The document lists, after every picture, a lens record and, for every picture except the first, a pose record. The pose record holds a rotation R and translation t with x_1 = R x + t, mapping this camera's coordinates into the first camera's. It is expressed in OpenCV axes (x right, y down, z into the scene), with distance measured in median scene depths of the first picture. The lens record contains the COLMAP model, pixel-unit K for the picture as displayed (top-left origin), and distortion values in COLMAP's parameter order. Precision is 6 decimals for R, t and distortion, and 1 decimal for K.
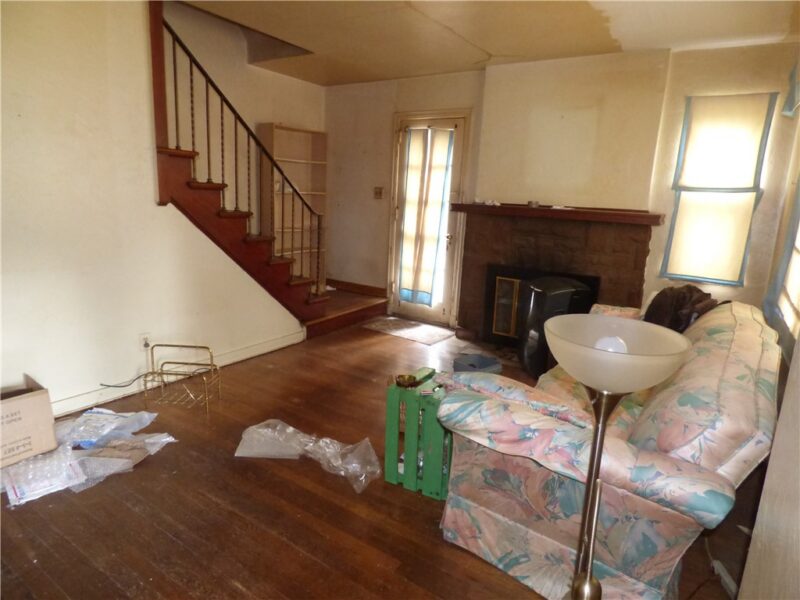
lens RADIAL K [[480.9, 0, 404.6], [0, 480.9, 298.2], [0, 0, 1]] dist [-0.018765, -0.000546]
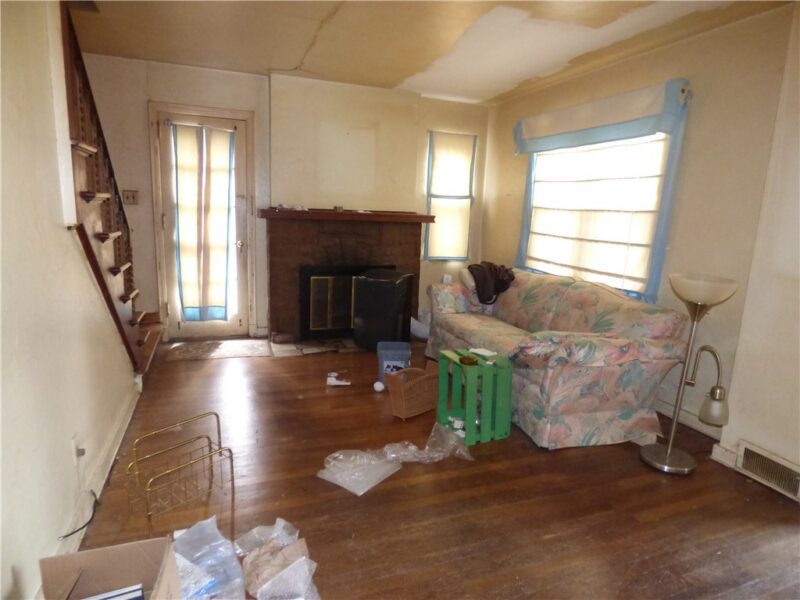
lens RADIAL K [[480.9, 0, 404.6], [0, 480.9, 298.2], [0, 0, 1]] dist [-0.018765, -0.000546]
pose [[0.590542, -0.167811, 0.789367, -0.535491], [0.158301, 0.983226, 0.090595, -0.062343], [-0.791329, 0.071457, 0.607201, 0.190087]]
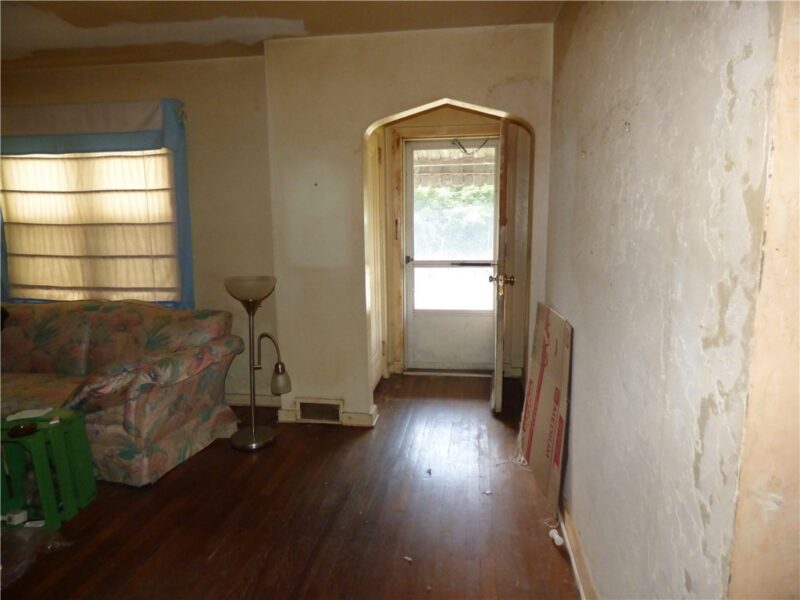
lens RADIAL K [[480.9, 0, 404.6], [0, 480.9, 298.2], [0, 0, 1]] dist [-0.018765, -0.000546]
pose [[-0.444172, -0.182097, 0.877241, -0.567438], [0.178317, 0.941572, 0.285737, -0.105303], [-0.878018, 0.283343, -0.385748, 0.325671]]
